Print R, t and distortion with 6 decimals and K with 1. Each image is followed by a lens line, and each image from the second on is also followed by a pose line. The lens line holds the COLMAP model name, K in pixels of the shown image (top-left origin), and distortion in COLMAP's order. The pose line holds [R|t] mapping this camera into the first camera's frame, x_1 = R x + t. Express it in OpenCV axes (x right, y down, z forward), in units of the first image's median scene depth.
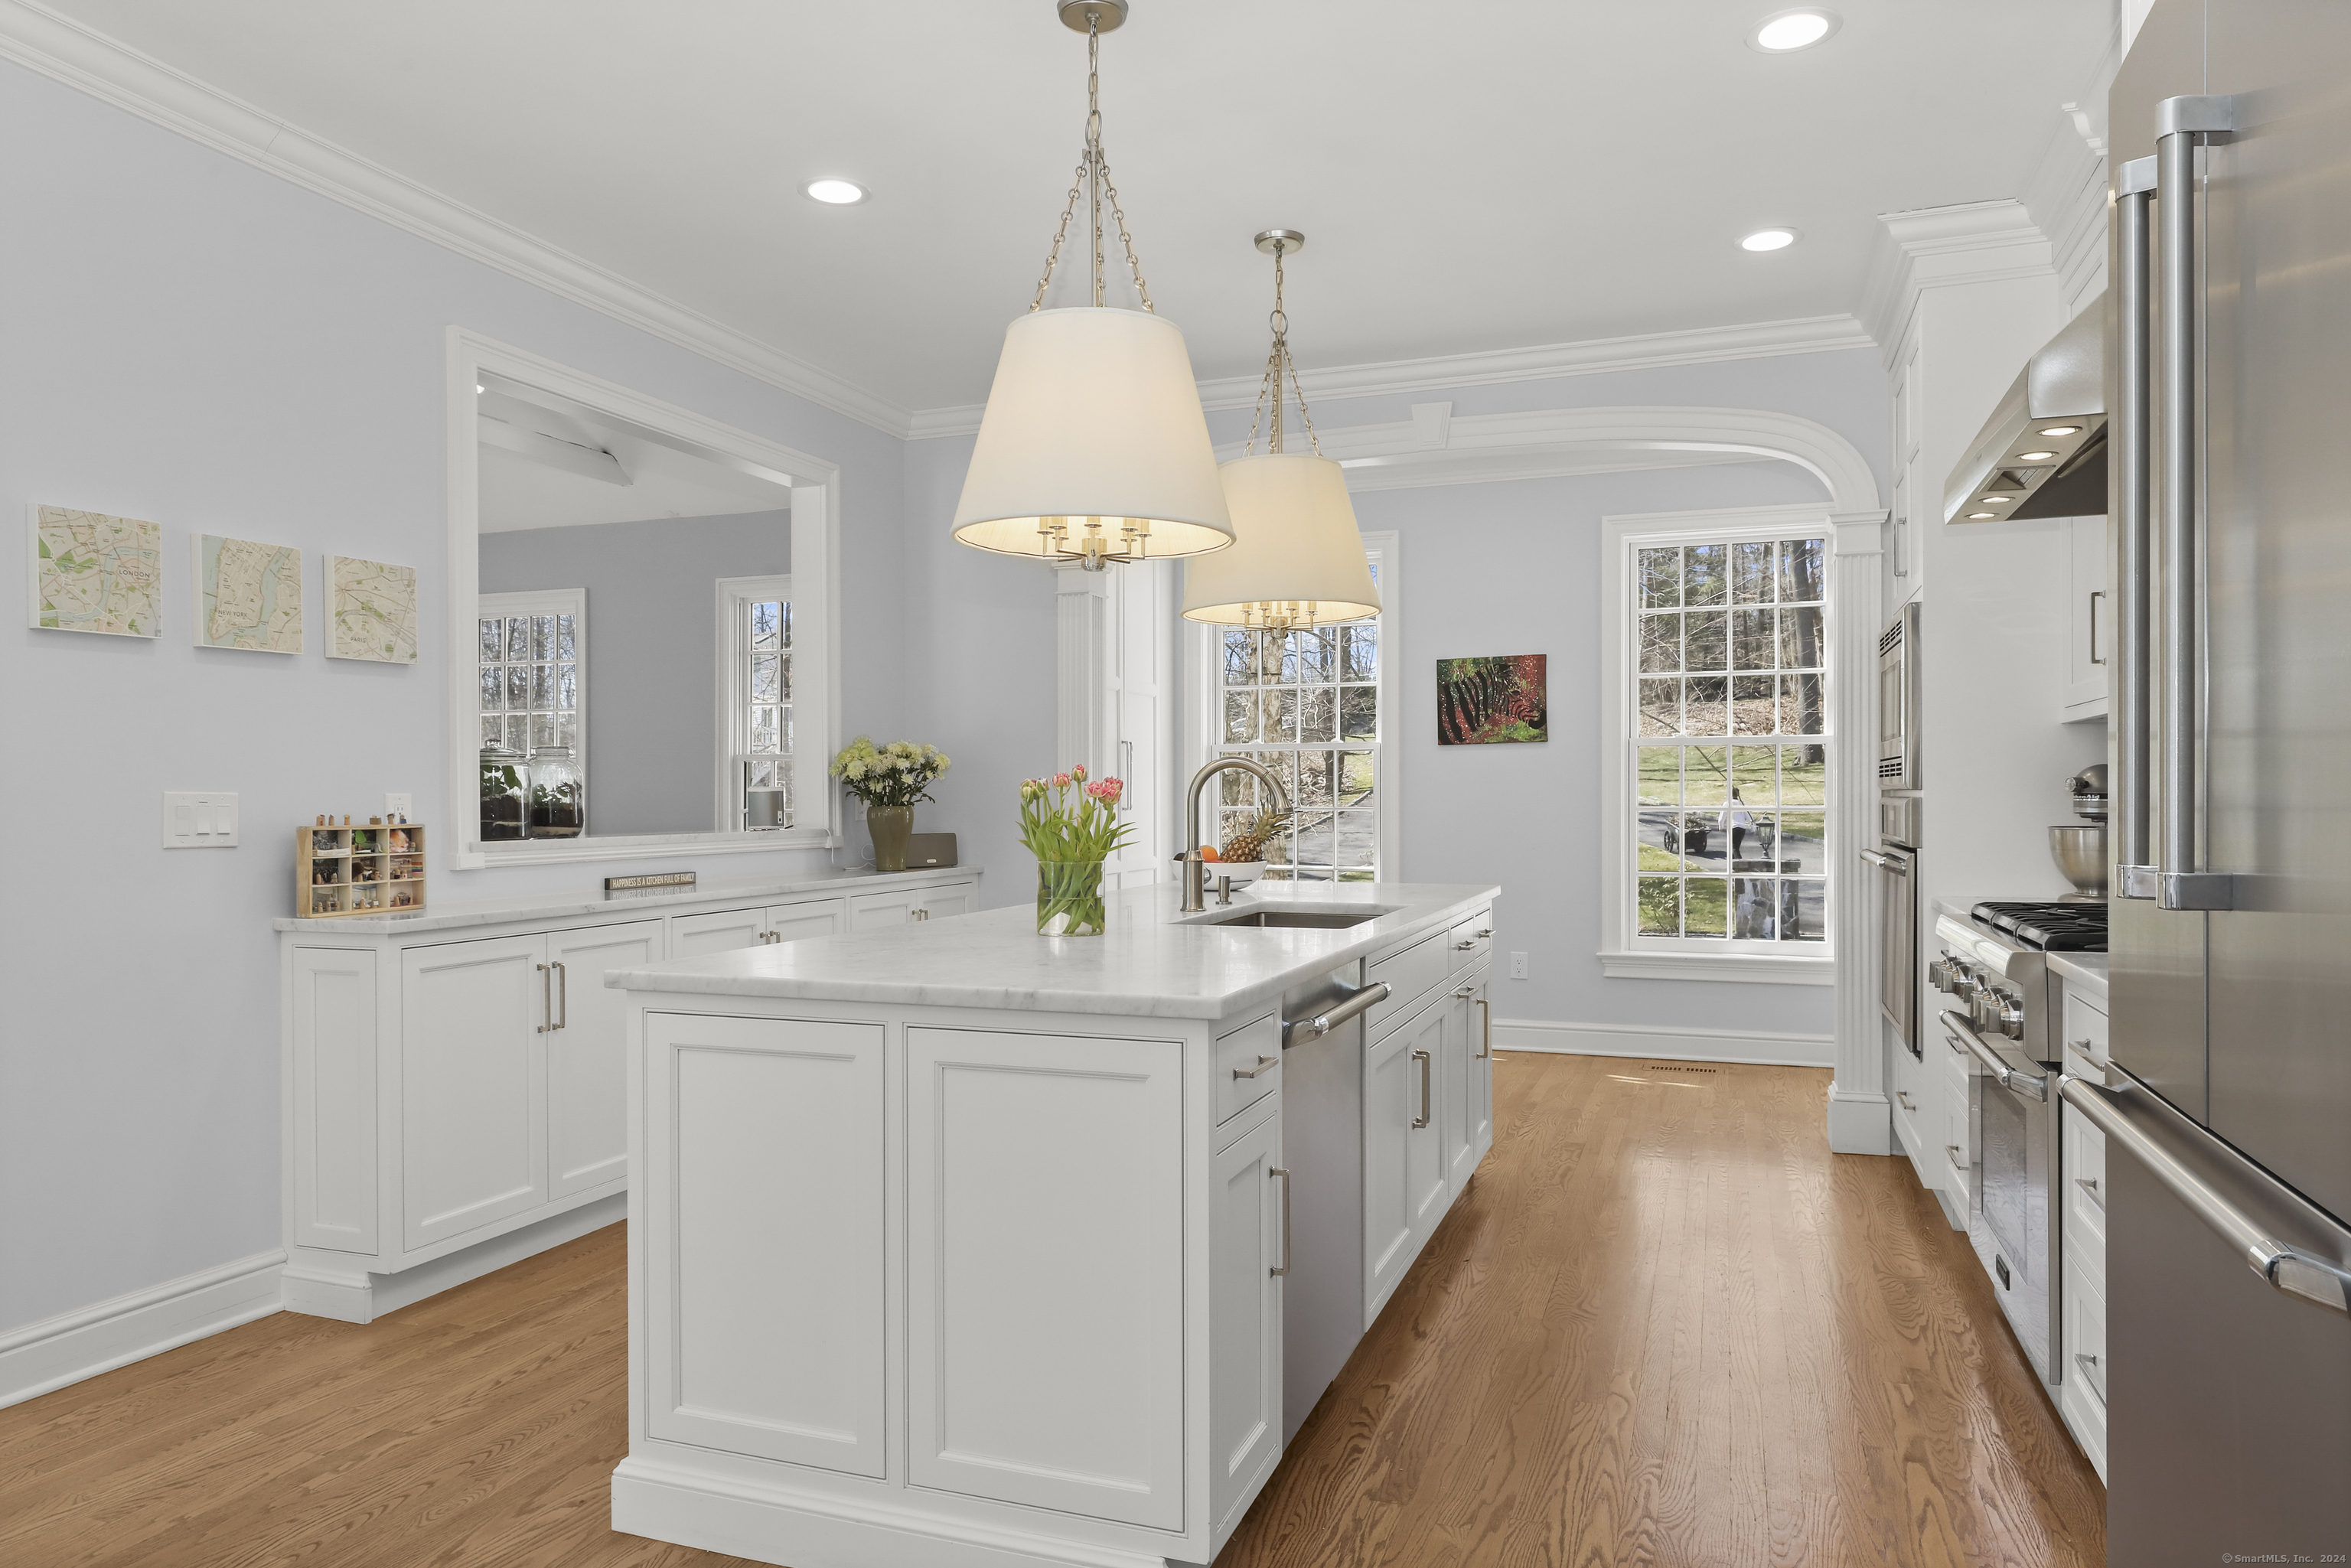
lens RADIAL K [[1493.8, 0, 1172.7], [0, 1493.8, 789.2], [0, 0, 1]] dist [0.004111, 0.001025]
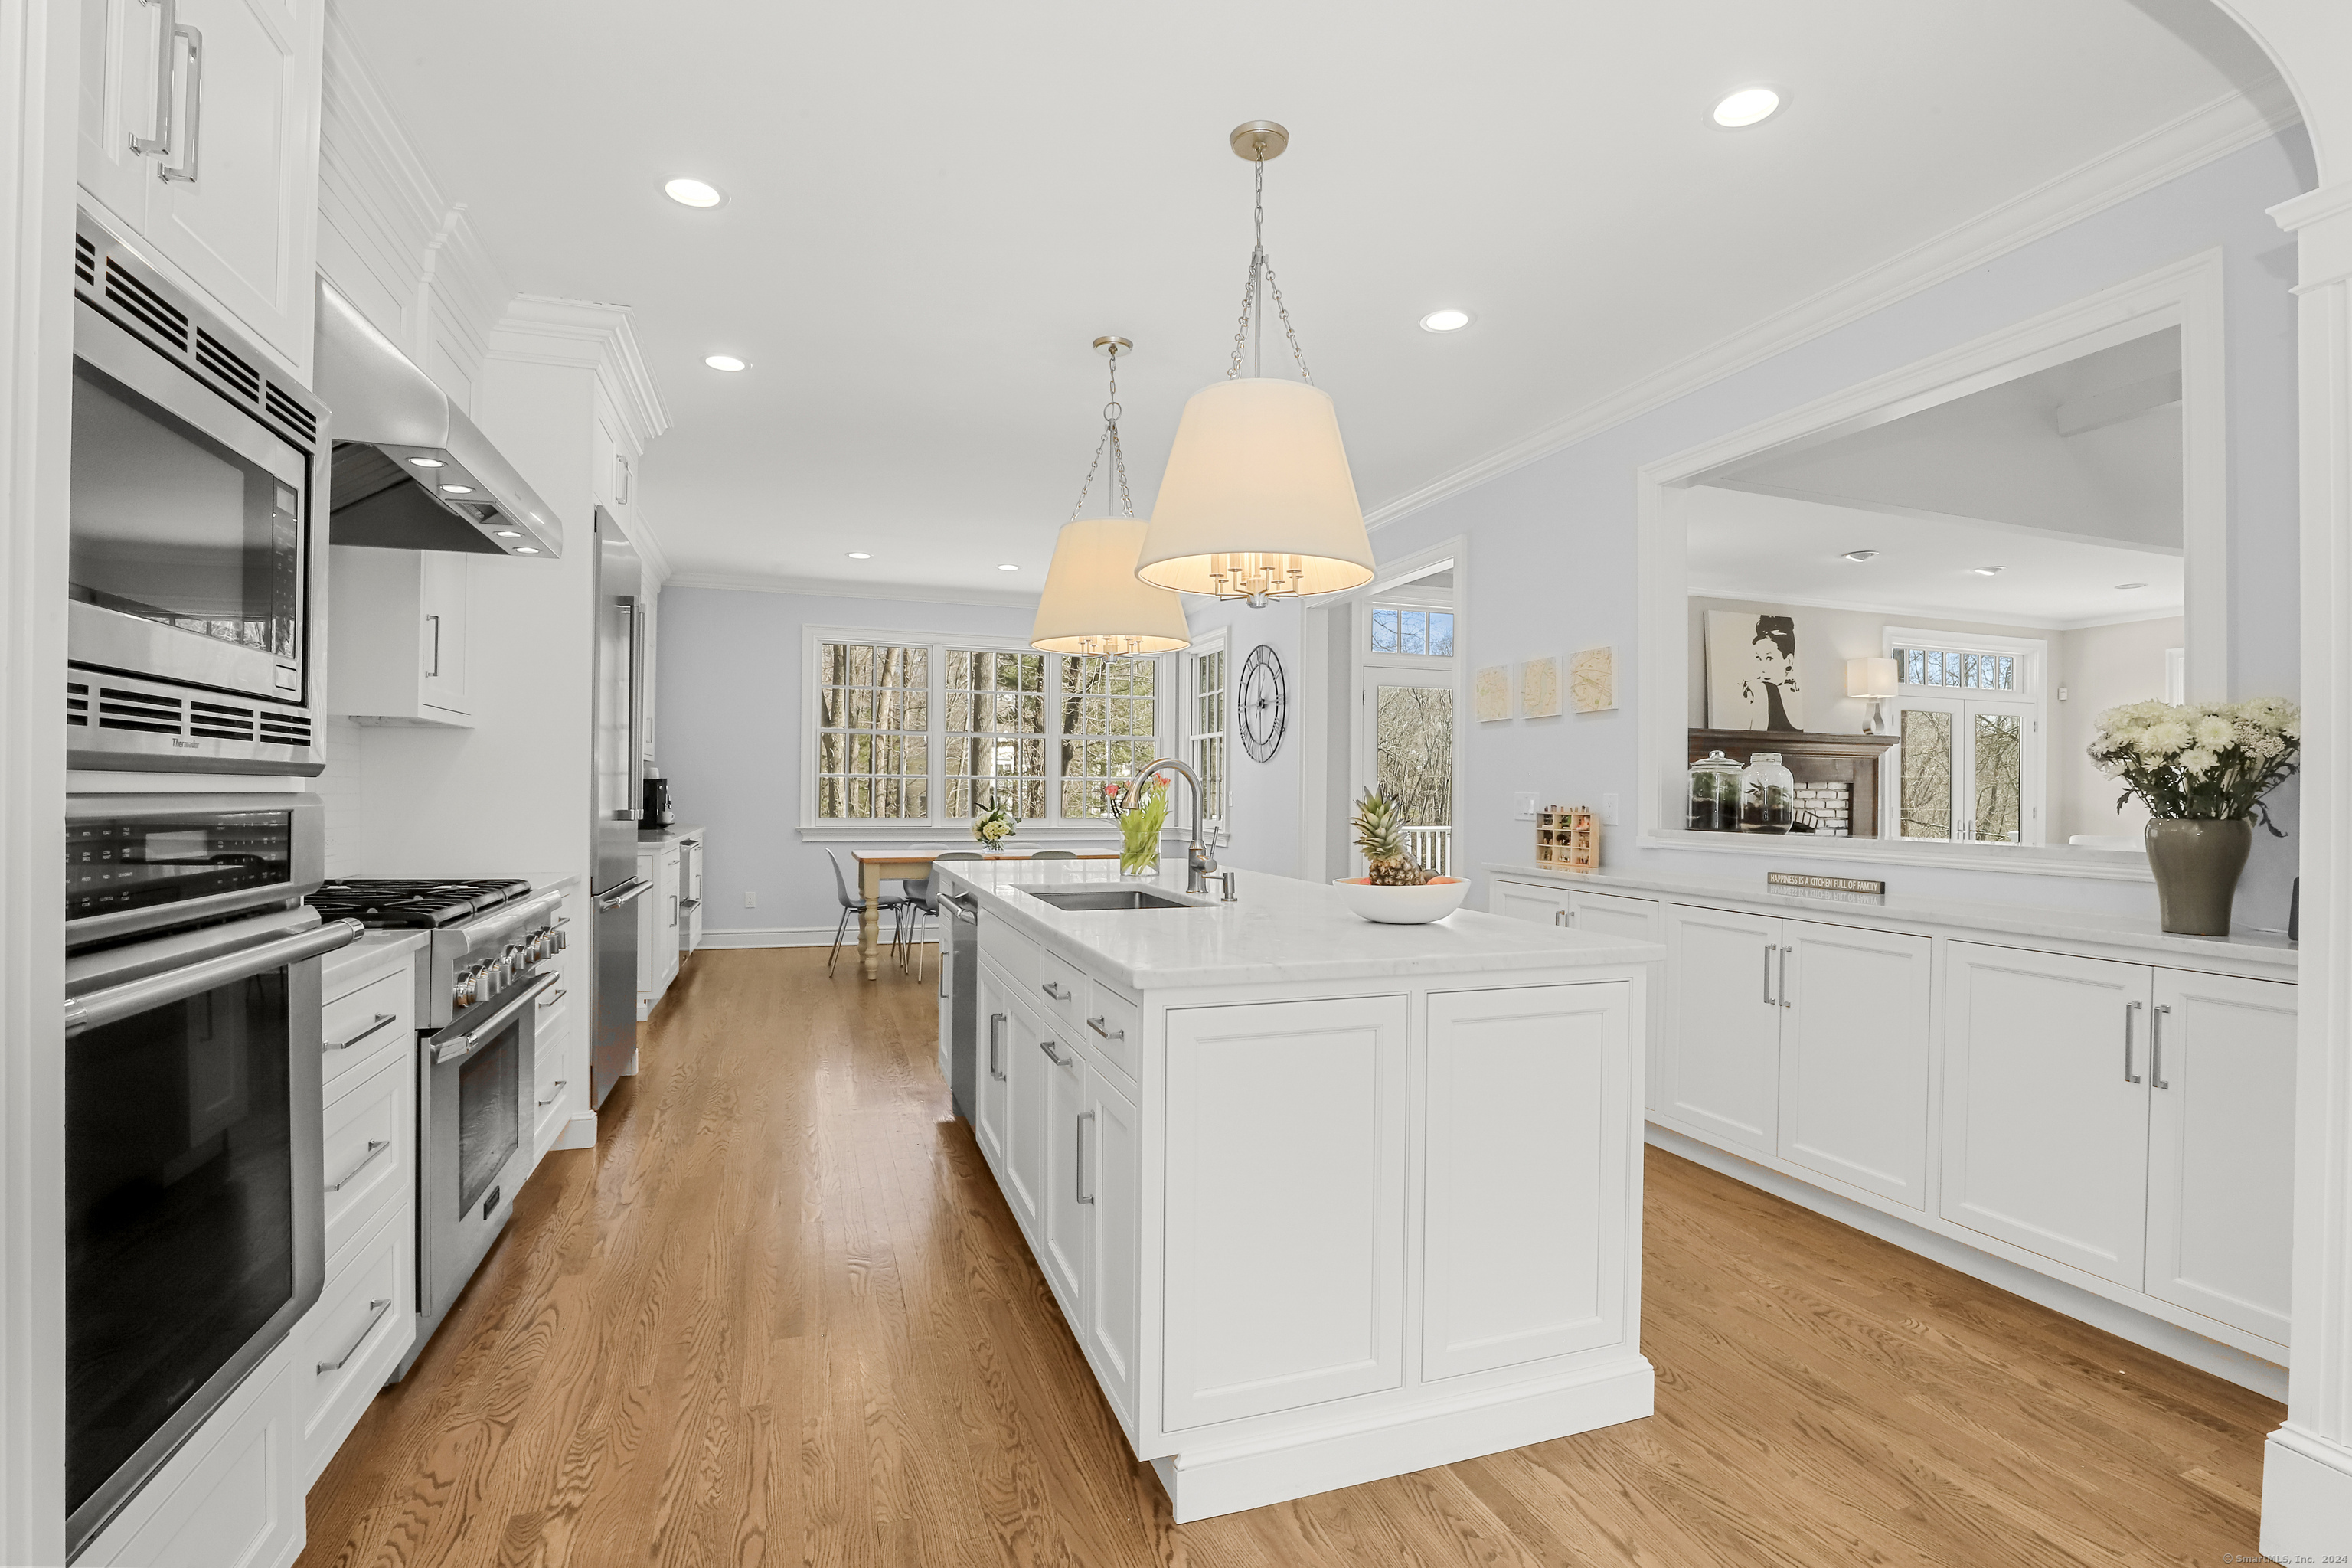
lens RADIAL K [[1089.9, 0, 1167.7], [0, 1089.9, 782.4], [0, 0, 1]] dist [-0.032843, 0.003145]
pose [[-0.774350, -0.011762, -0.632648, 0.557644], [-0.007959, 0.999929, -0.008850, 0.004872], [0.632708, -0.001818, -0.774389, 1.615817]]
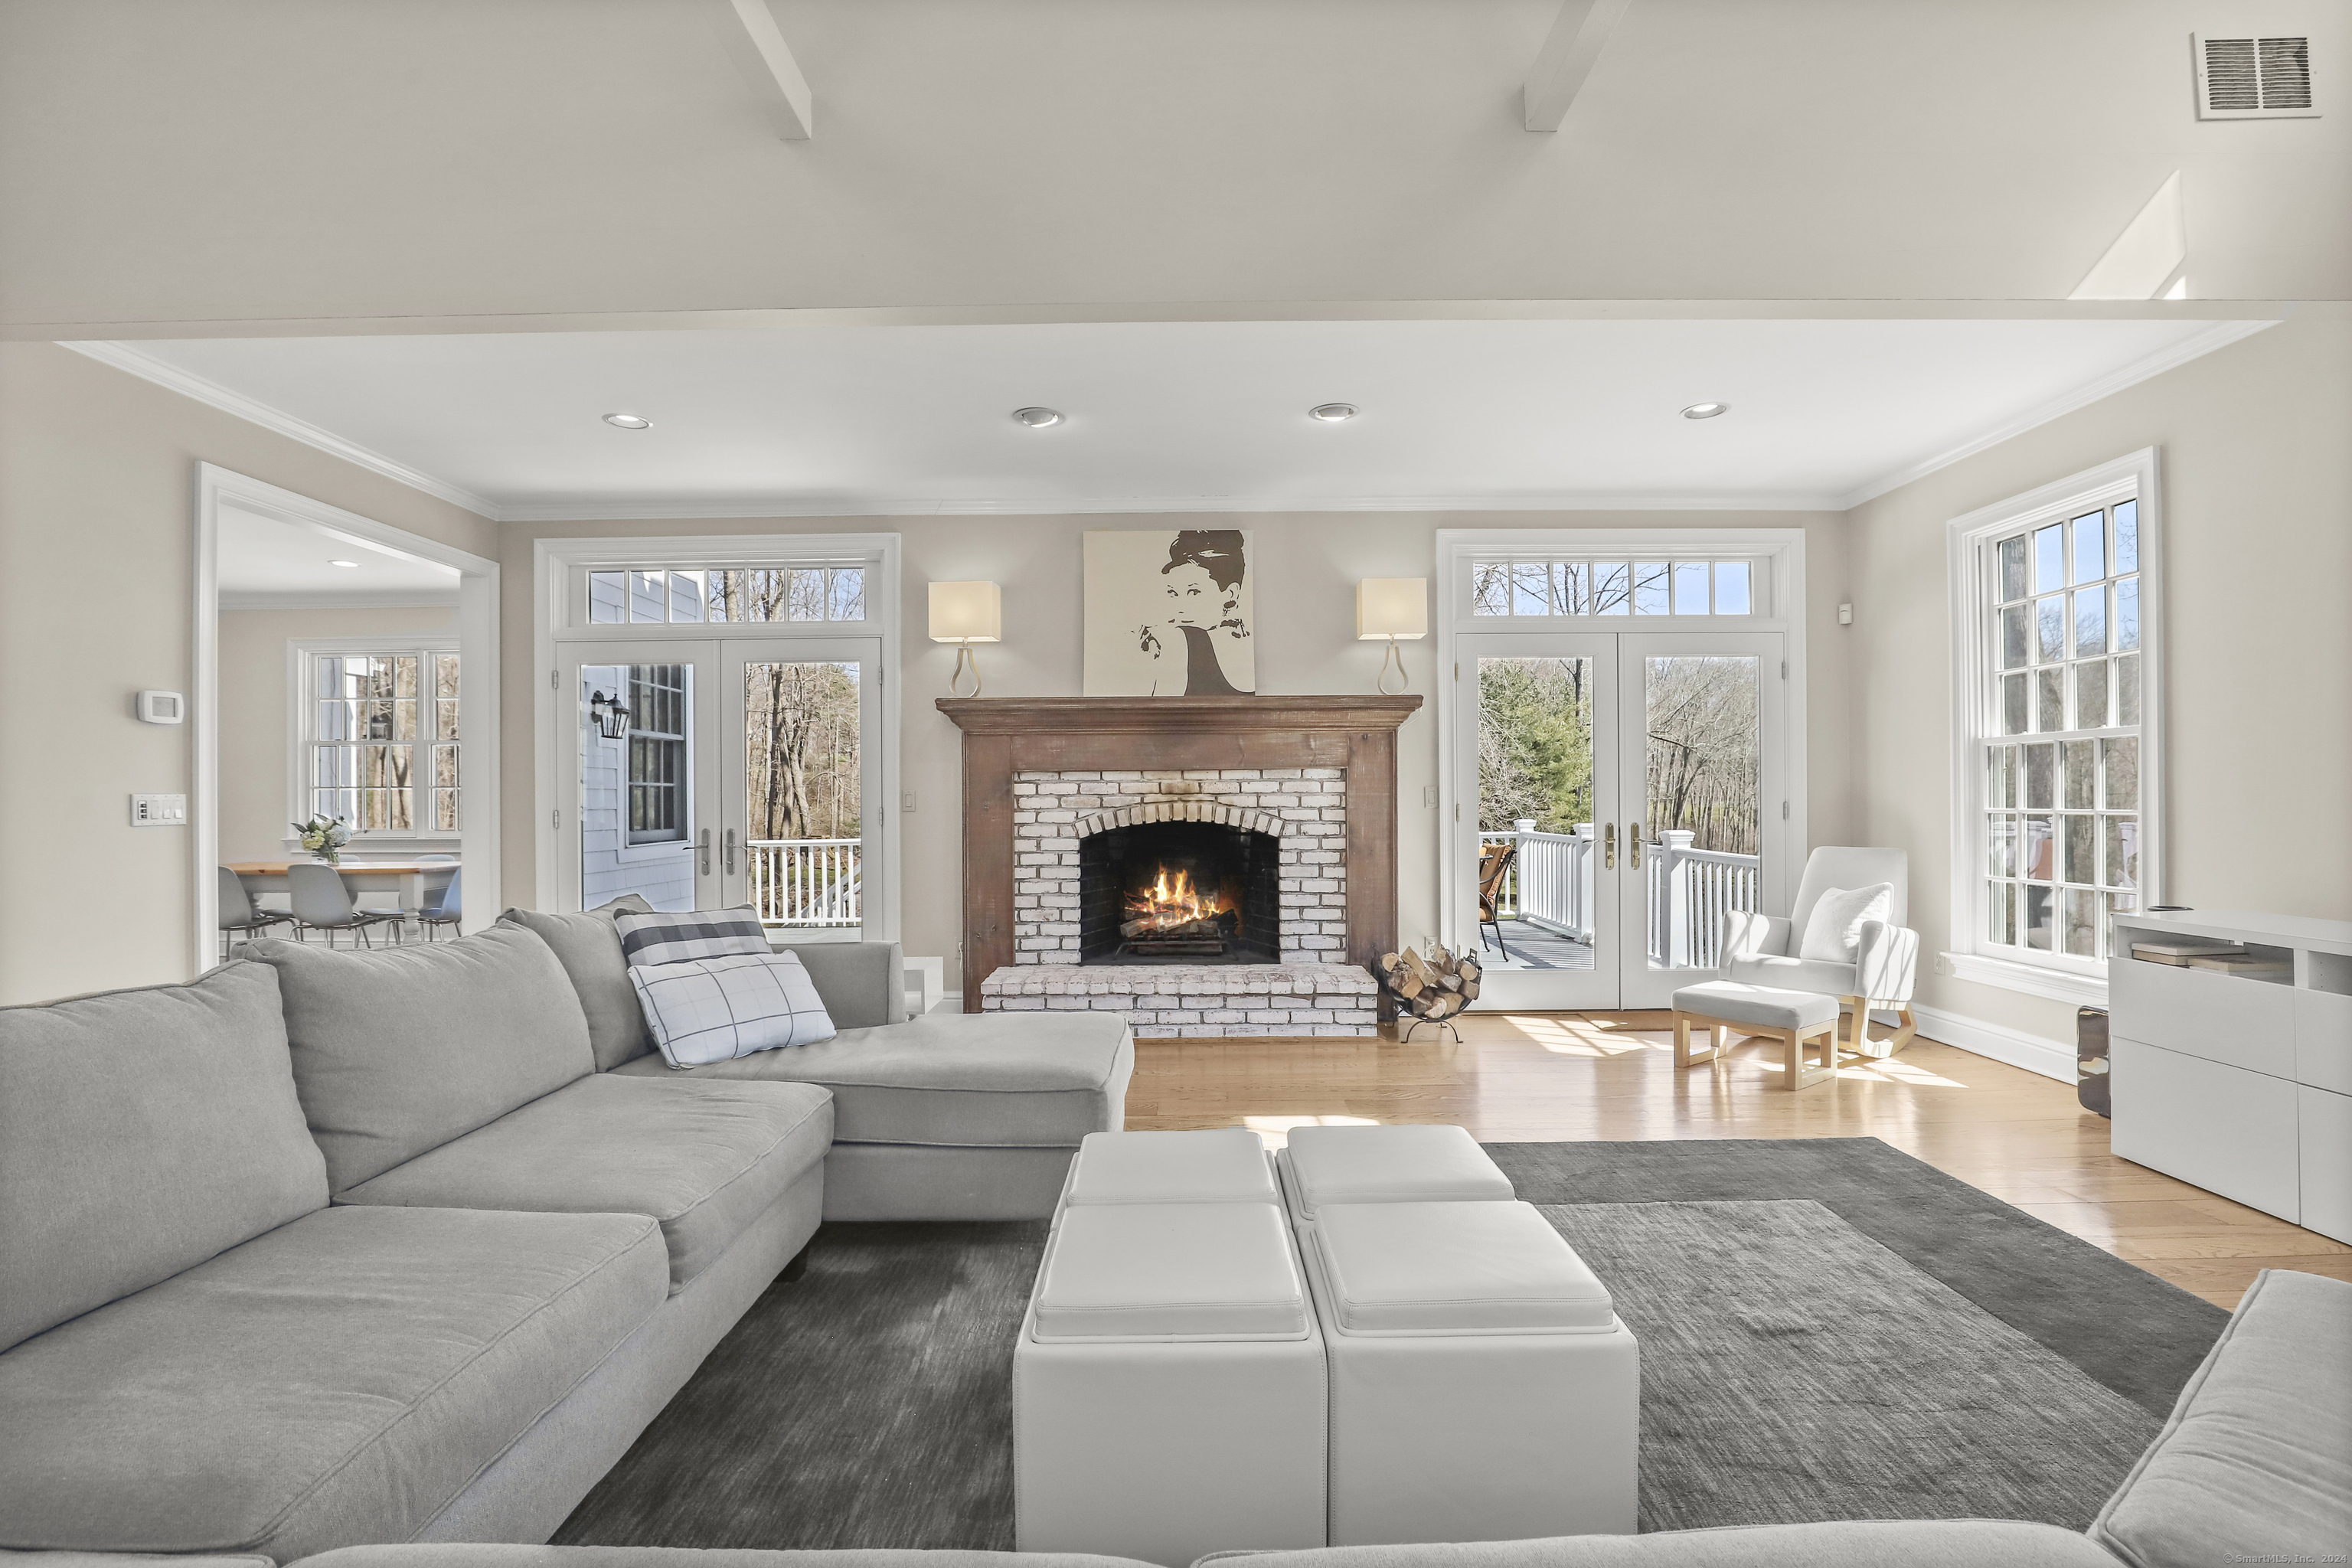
lens RADIAL K [[1089.9, 0, 1169.8], [0, 1089.9, 798.5], [0, 0, 1]] dist [-0.032843, 0.003145]
pose [[-0.941703, 0.002534, -0.336435, -0.232077], [0.006394, 0.999926, -0.010366, 0.016152], [0.336384, -0.011913, -0.941649, 1.840518]]
